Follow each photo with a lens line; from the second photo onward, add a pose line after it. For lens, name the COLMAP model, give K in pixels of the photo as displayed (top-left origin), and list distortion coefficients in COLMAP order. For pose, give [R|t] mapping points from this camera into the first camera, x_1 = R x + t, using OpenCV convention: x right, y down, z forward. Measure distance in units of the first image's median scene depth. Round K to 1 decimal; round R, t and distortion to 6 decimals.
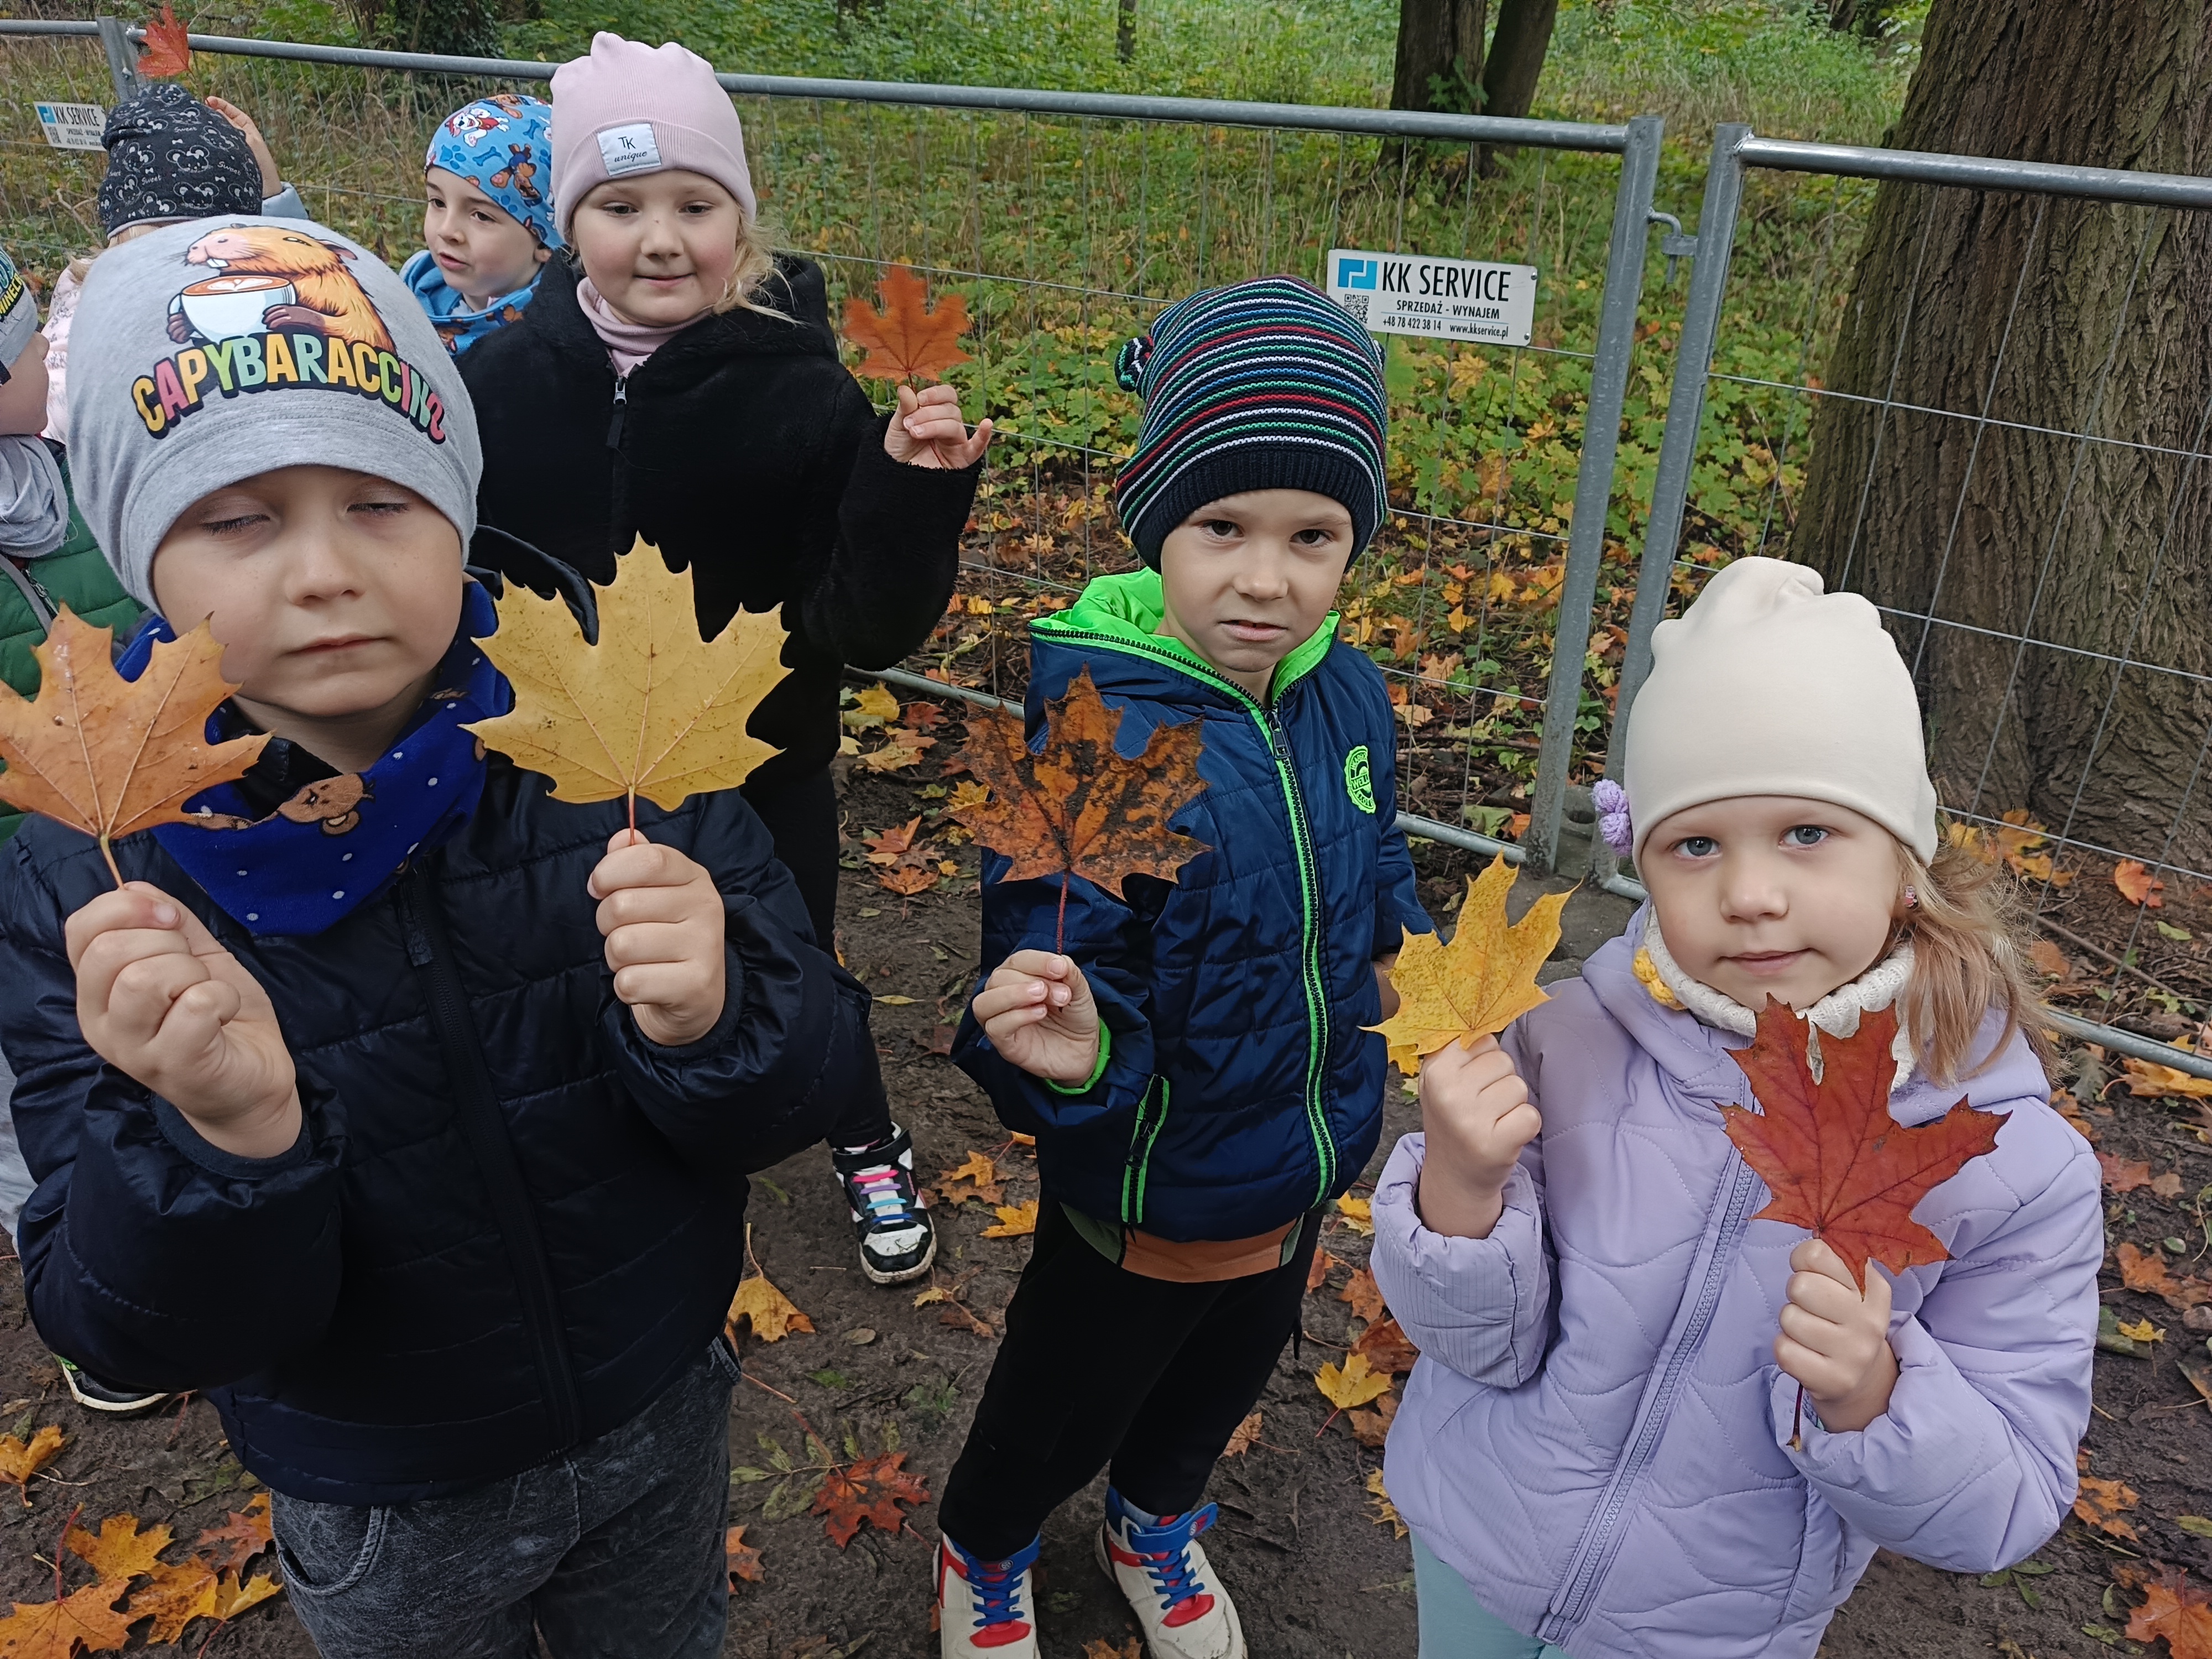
lens RADIAL K [[1710.9, 0, 1106.0], [0, 1710.9, 829.5], [0, 0, 1]] dist [0.029855, 0.007338]
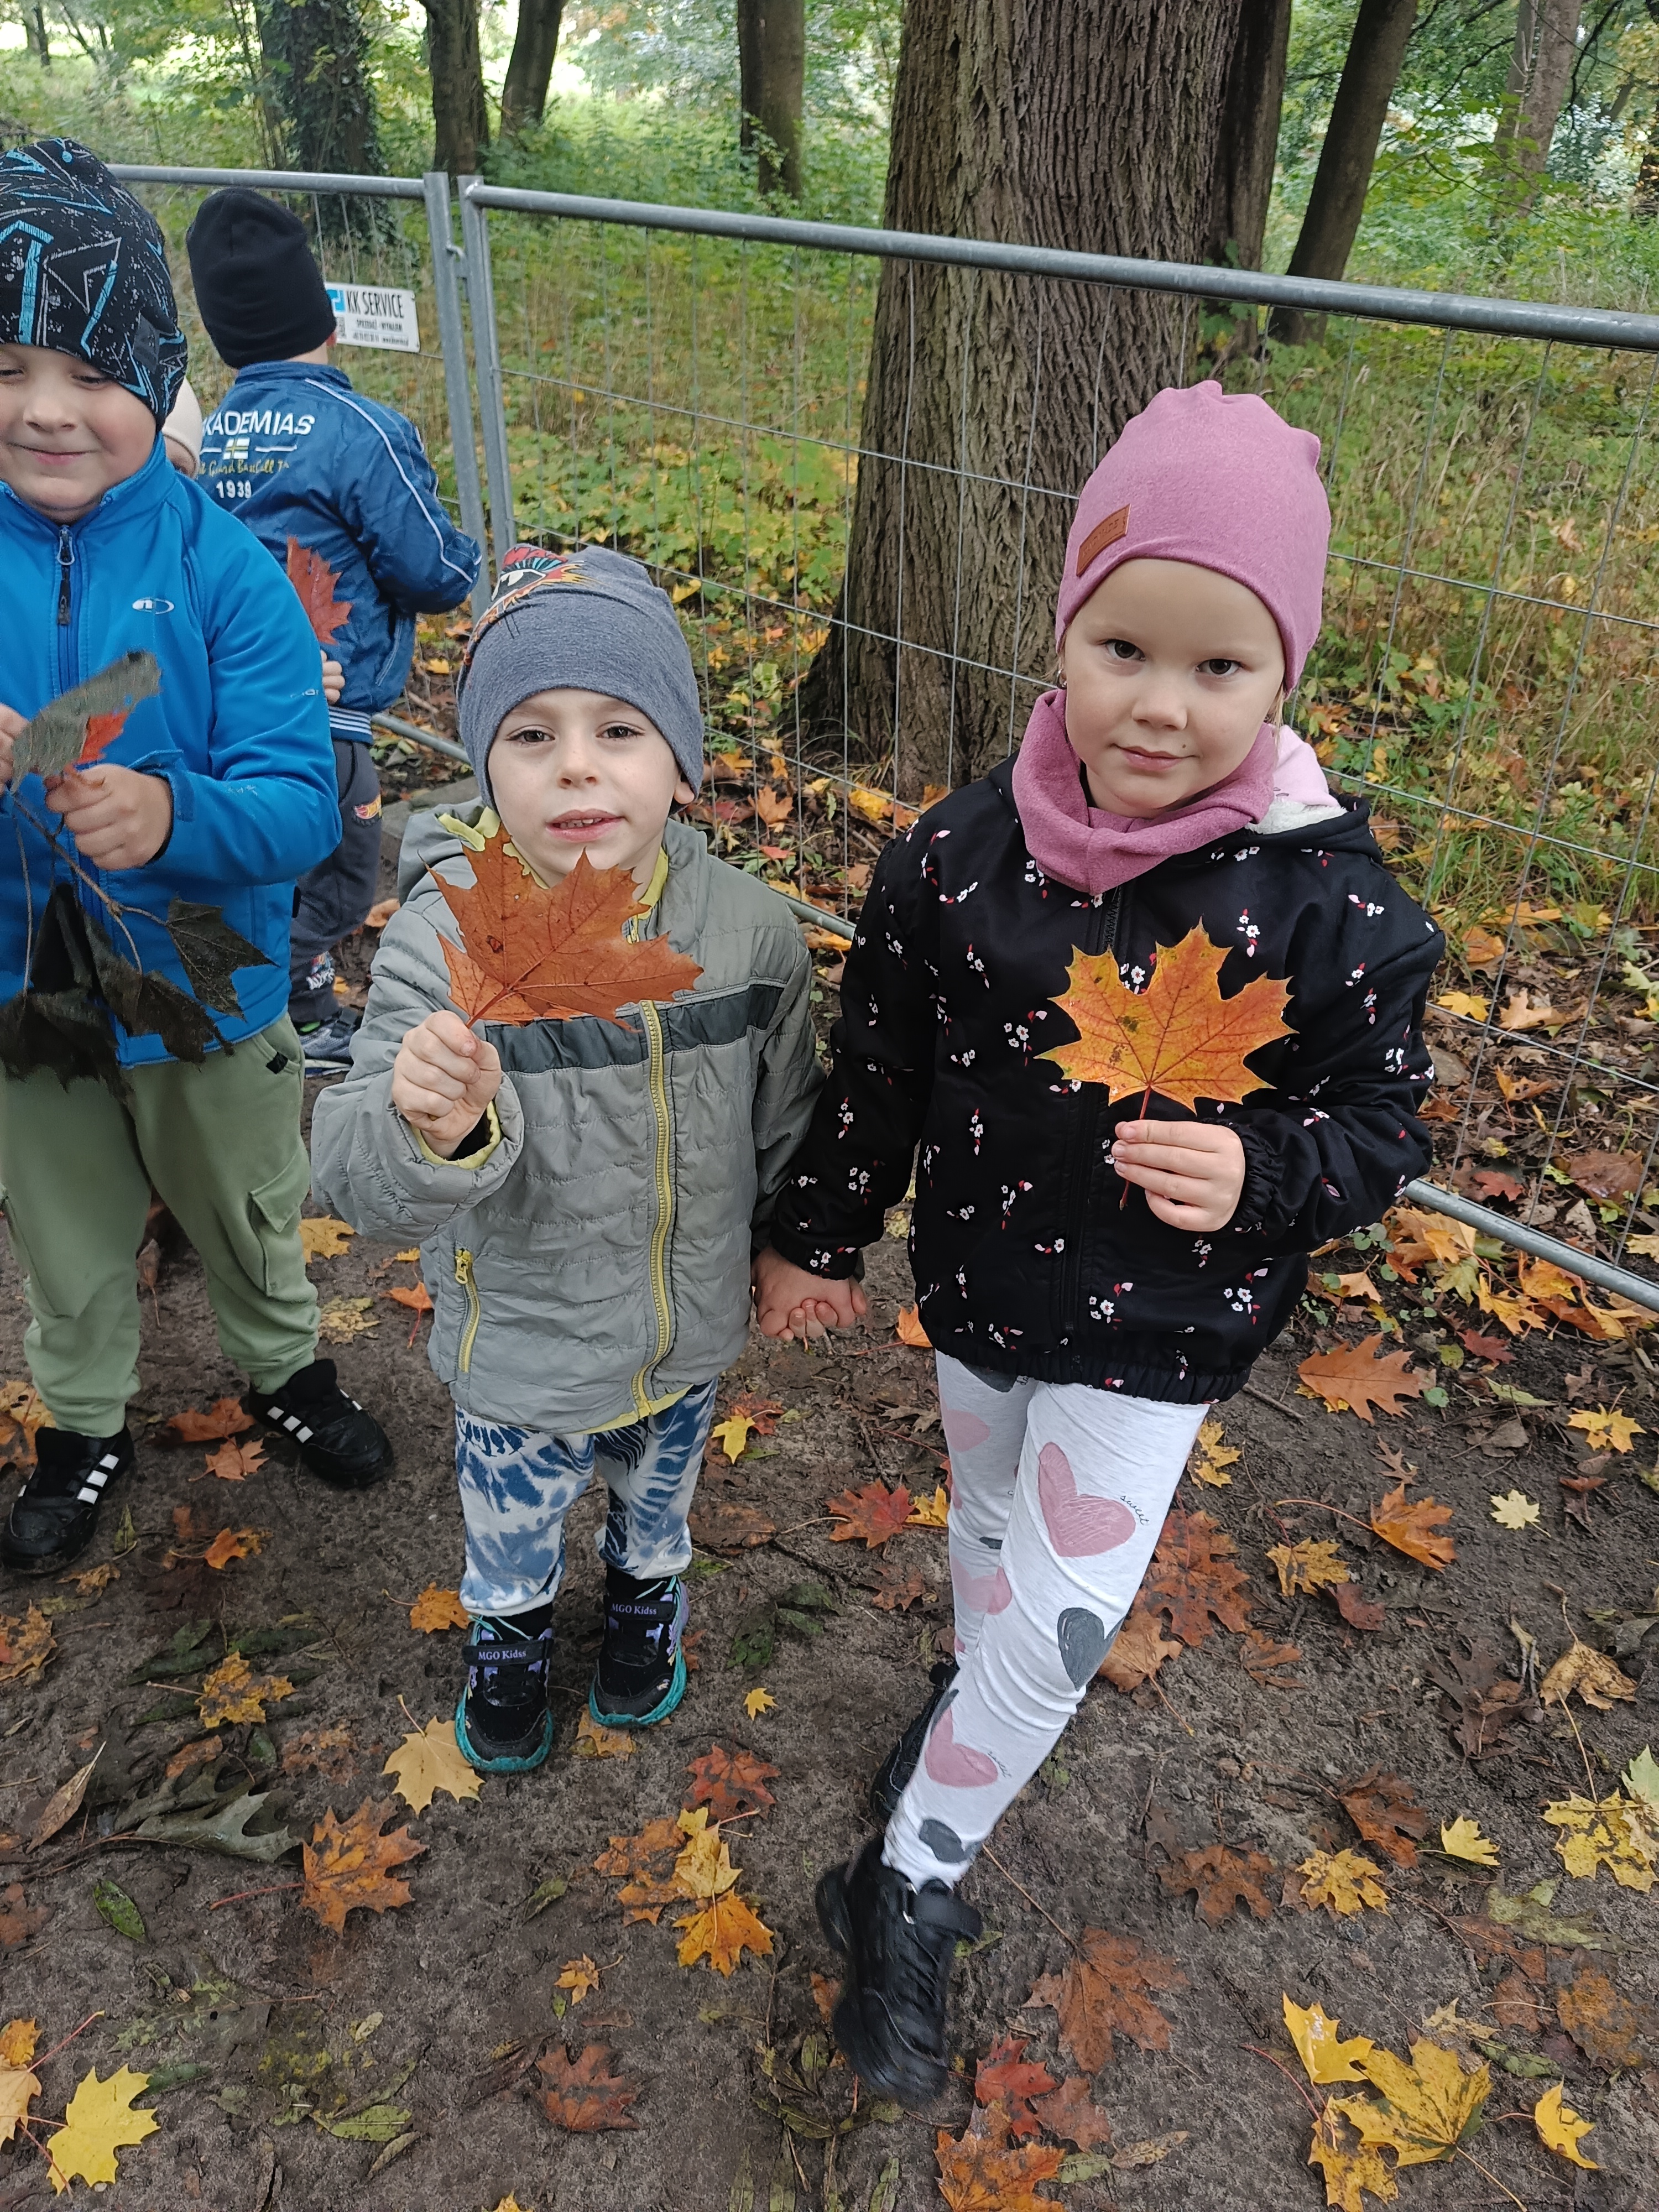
lens RADIAL K [[1646.3, 0, 833.9], [0, 1646.3, 1136.2], [0, 0, 1]] dist [0.016417, -0.009218]
pose [[0.983670, 0.105859, -0.145559, 0.826704], [-0.096950, 0.993030, 0.067017, 0.221264], [0.151639, -0.051811, 0.987077, -0.291502]]
